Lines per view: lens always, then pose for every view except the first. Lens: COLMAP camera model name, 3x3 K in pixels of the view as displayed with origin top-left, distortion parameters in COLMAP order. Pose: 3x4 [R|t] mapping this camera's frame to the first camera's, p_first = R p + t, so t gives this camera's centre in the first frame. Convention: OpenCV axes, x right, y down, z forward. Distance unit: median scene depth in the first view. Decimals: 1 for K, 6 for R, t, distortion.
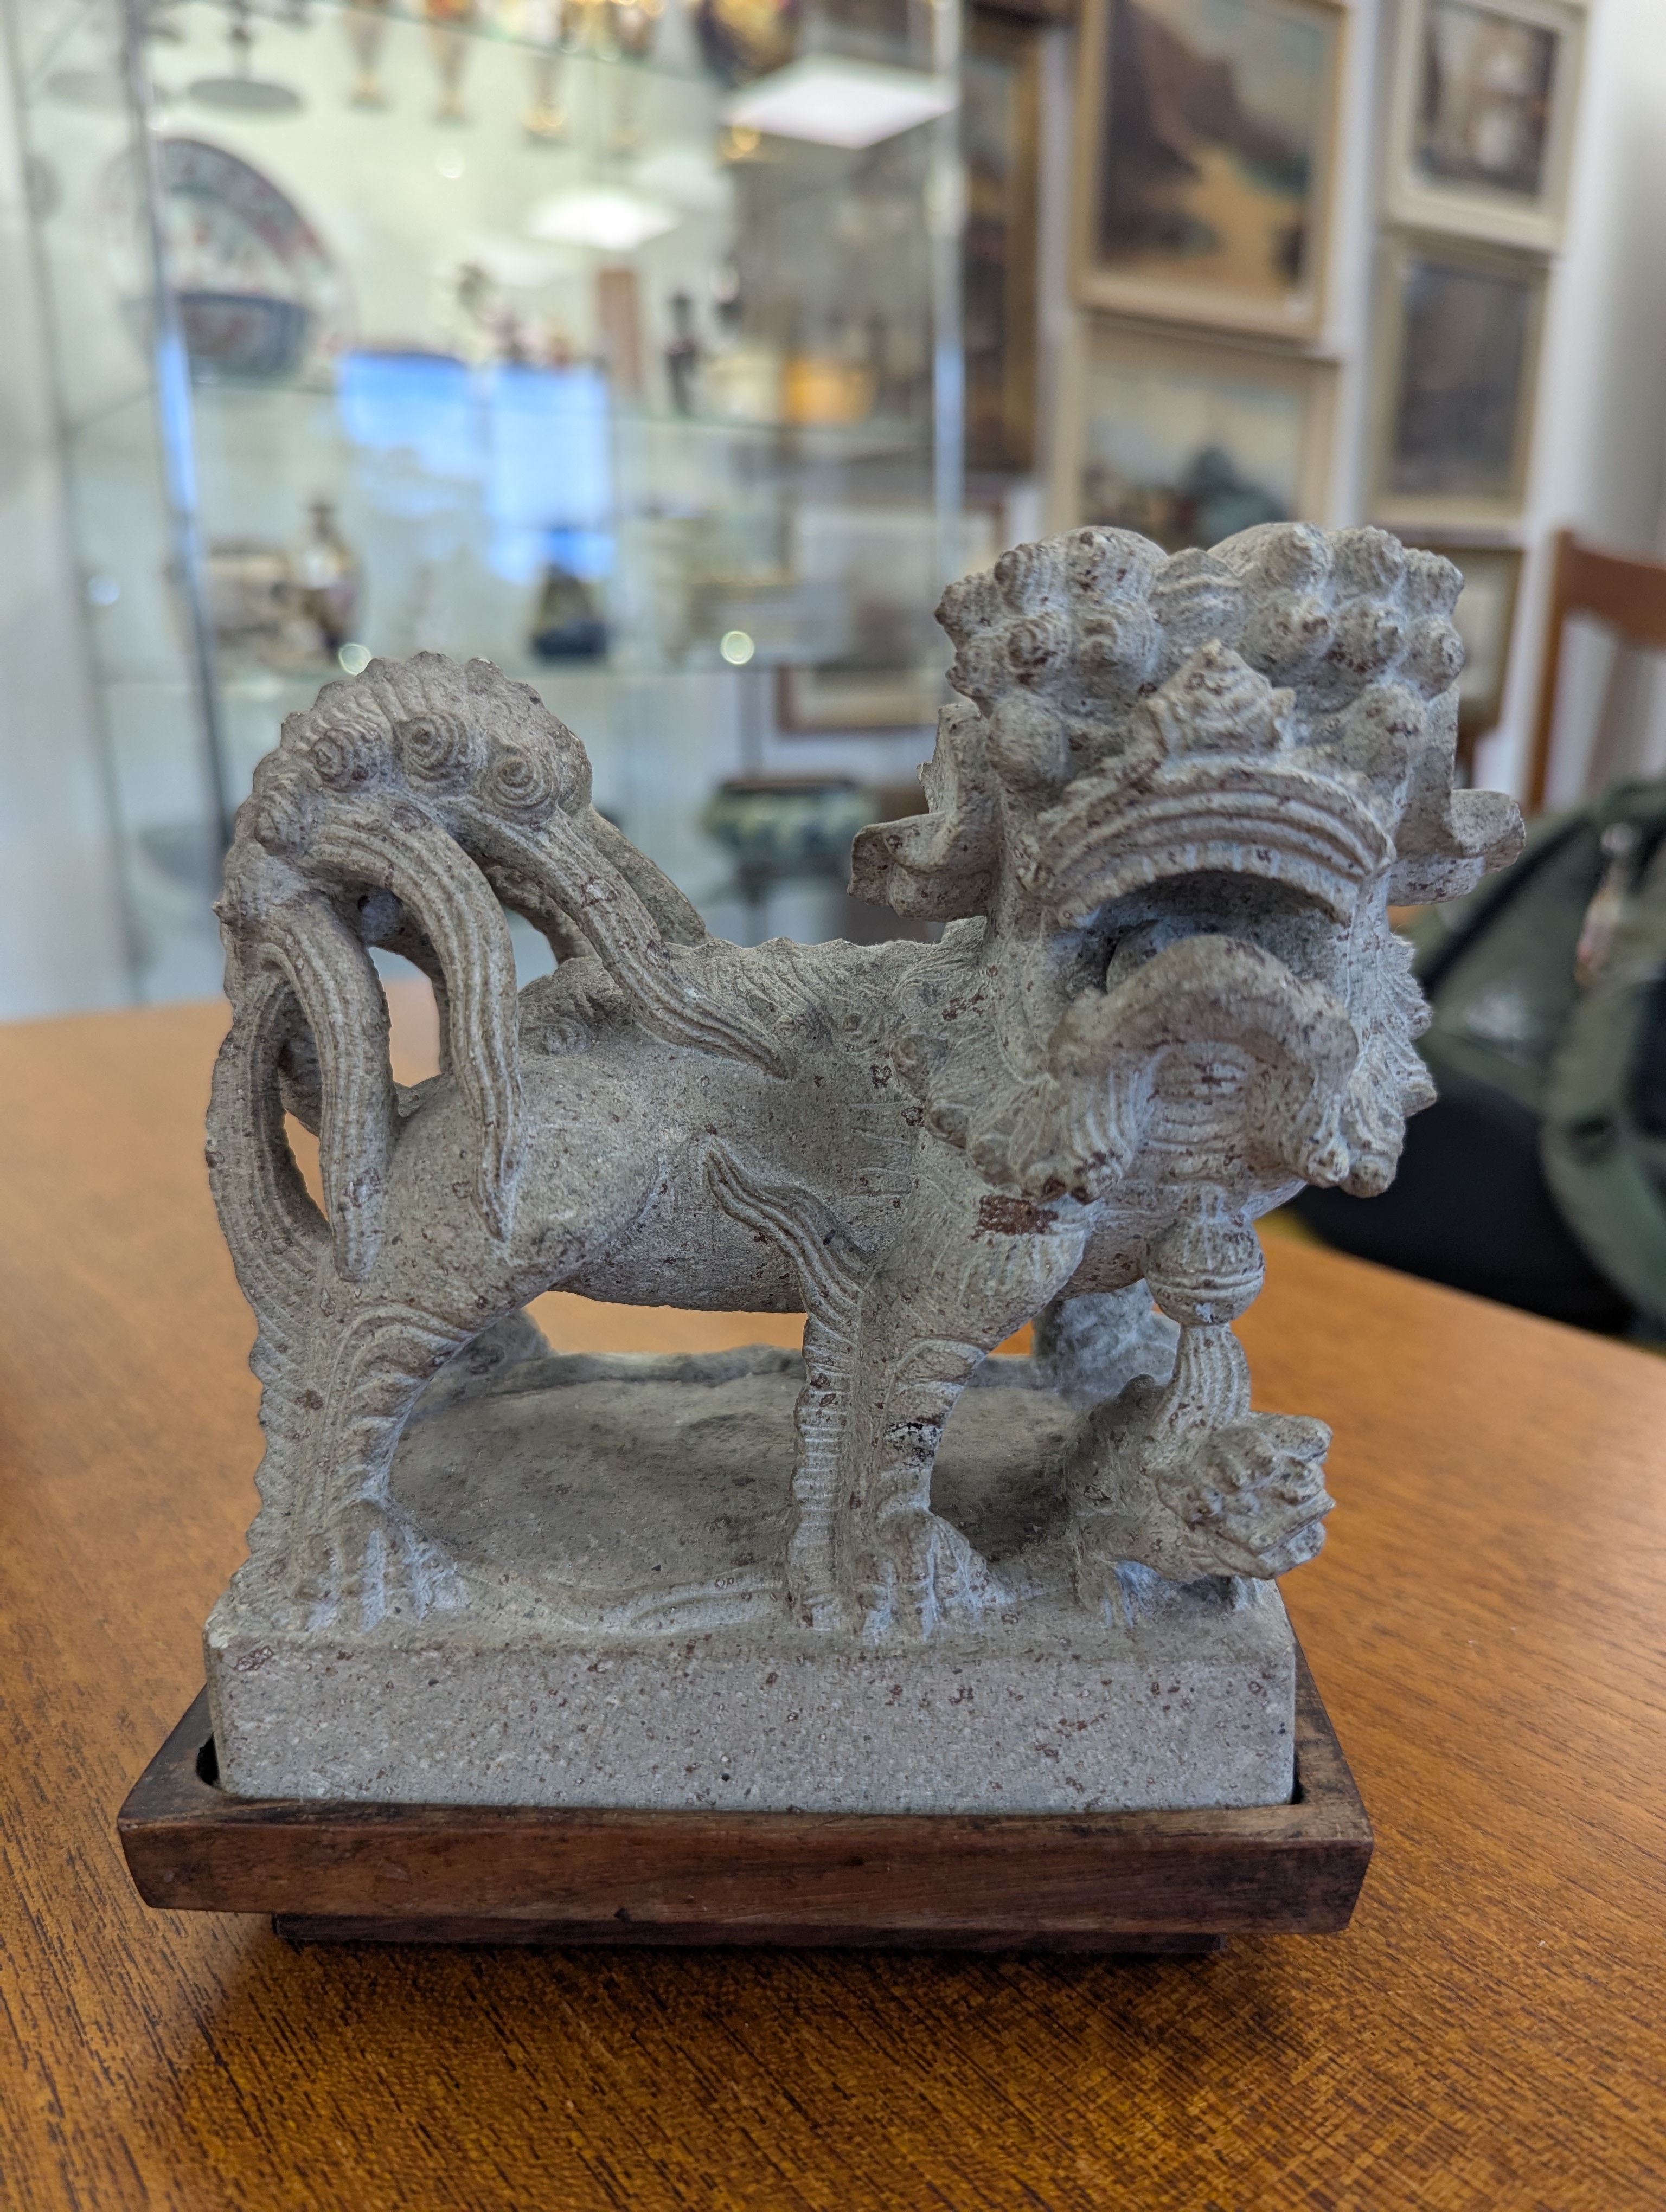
lens RADIAL K [[1667.2, 0, 826.2], [0, 1667.2, 1134.7], [0, 0, 1]] dist [-0.019623, -0.006367]
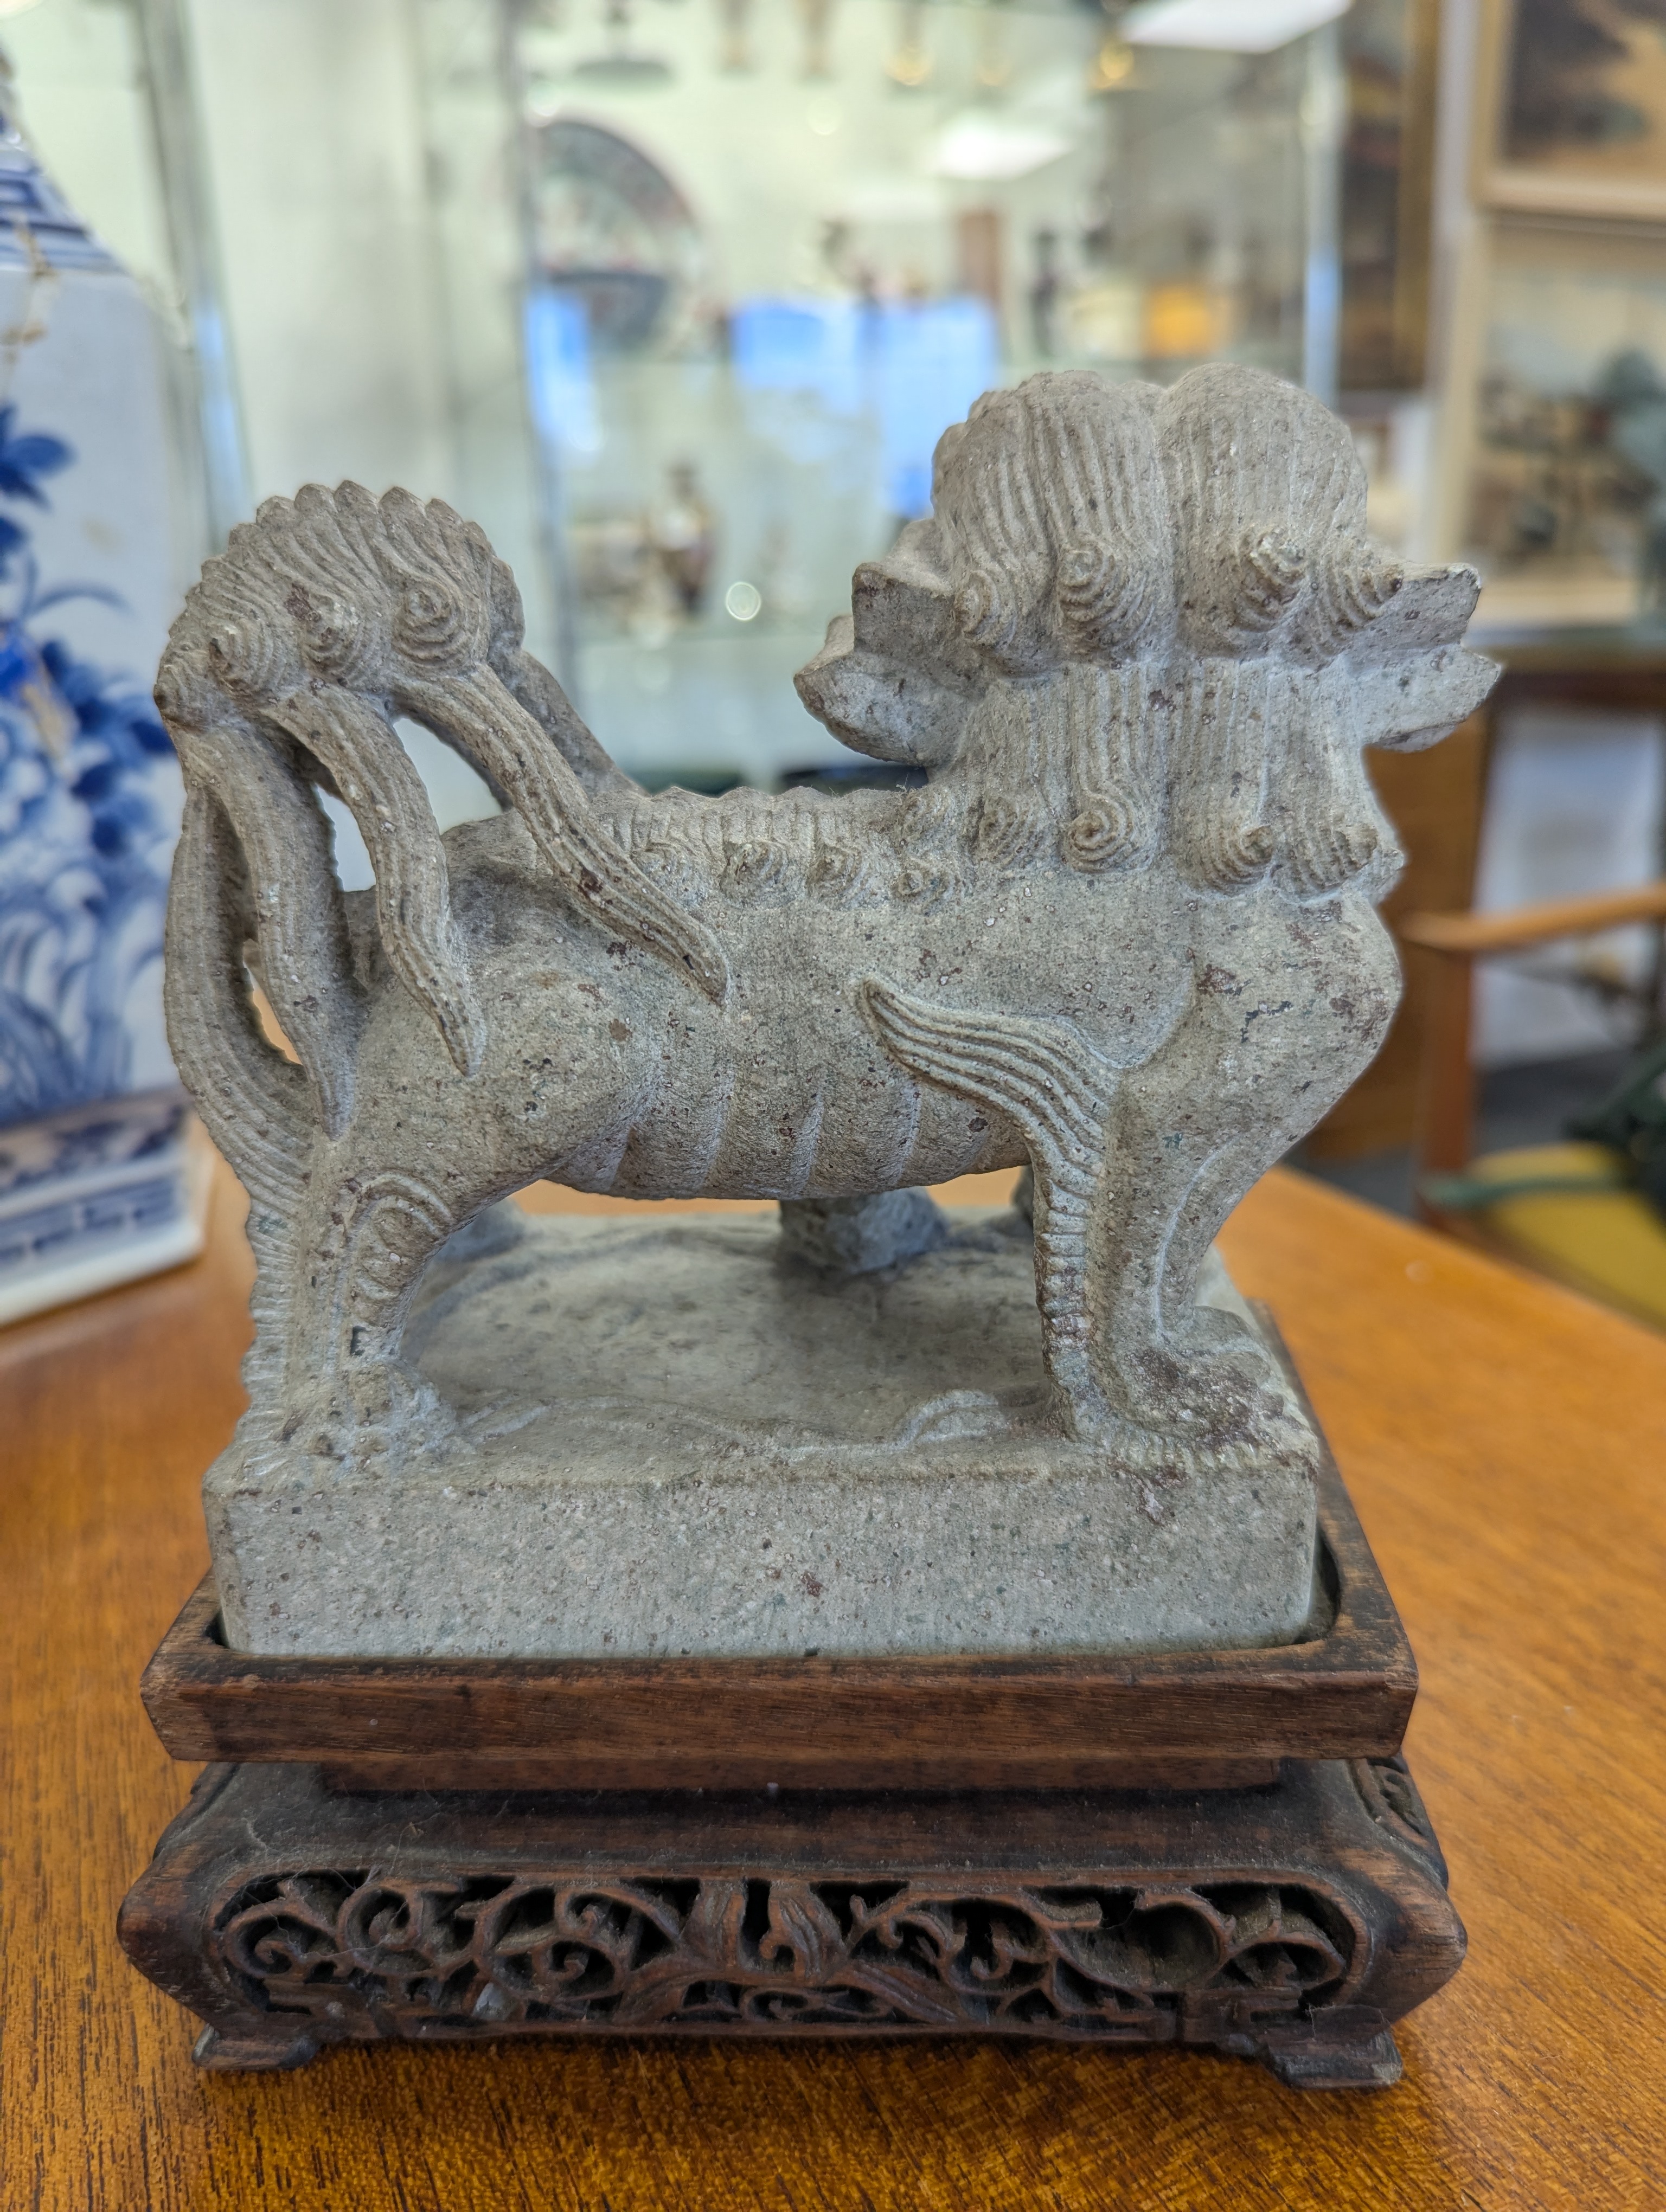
lens RADIAL K [[1667.2, 0, 830.9], [0, 1667.2, 1134.4], [0, 0, 1]] dist [-0.019623, -0.006367]
pose [[0.973779, 0.037797, -0.224332, 0.276446], [-0.029178, 0.998708, 0.041615, -0.078744], [0.225615, -0.033979, 0.973624, -0.015253]]
